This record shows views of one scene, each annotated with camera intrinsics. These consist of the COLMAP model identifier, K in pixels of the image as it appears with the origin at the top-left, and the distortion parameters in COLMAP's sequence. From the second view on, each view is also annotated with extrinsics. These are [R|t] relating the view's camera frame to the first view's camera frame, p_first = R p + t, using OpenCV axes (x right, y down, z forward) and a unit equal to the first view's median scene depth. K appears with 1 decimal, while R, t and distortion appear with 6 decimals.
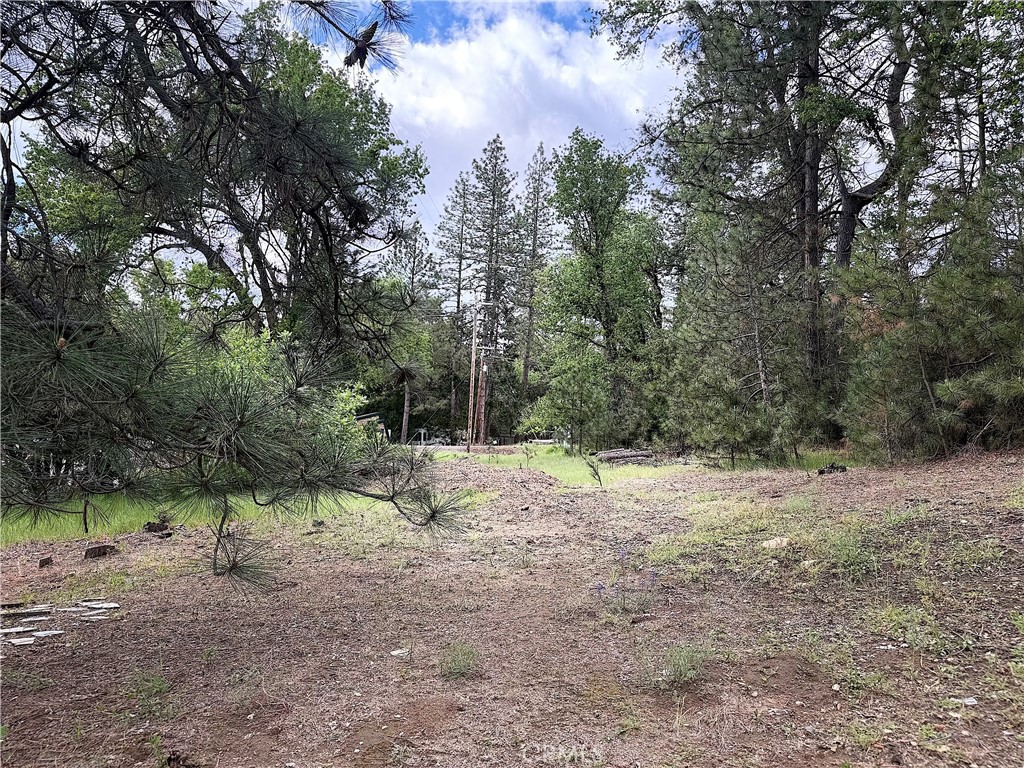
lens RADIAL K [[741.3, 0, 514.7], [0, 741.3, 385.6], [0, 0, 1]] dist [0.147819, -0.201212]
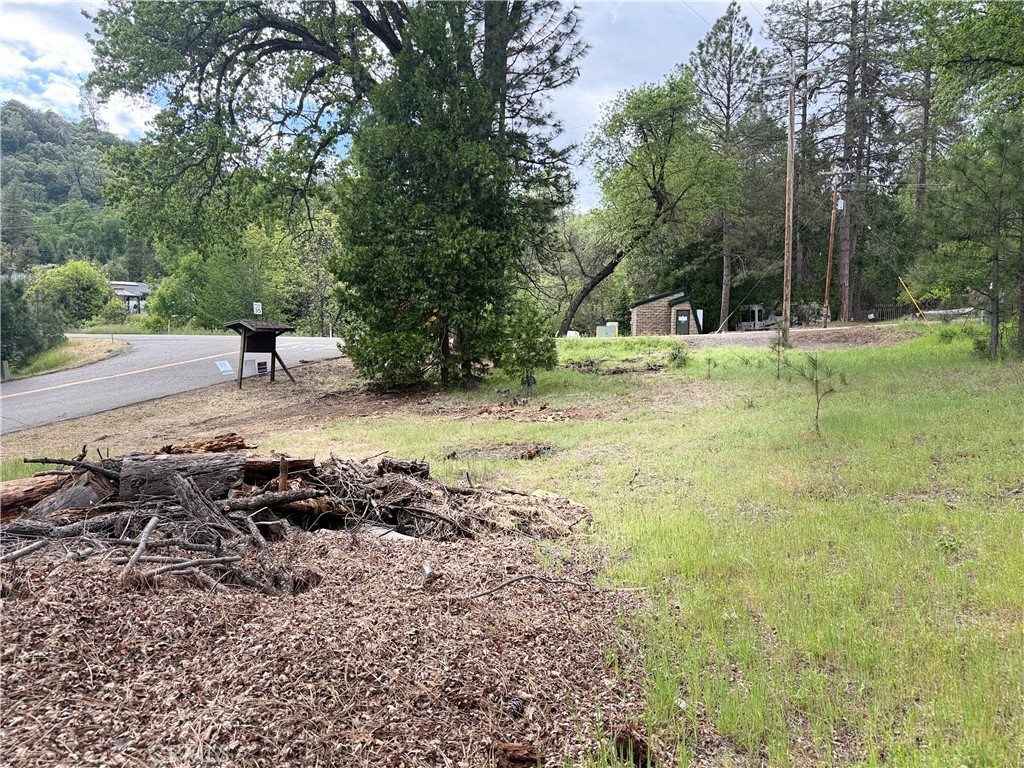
lens RADIAL K [[741.0, 0, 513.8], [0, 741.0, 383.6], [0, 0, 1]] dist [0.155112, -0.261070]
pose [[0.878325, -0.014579, -0.477843, 0.019651], [0.089011, 0.987044, 0.133496, 0.014690], [0.469705, -0.159786, 0.868243, 0.234439]]
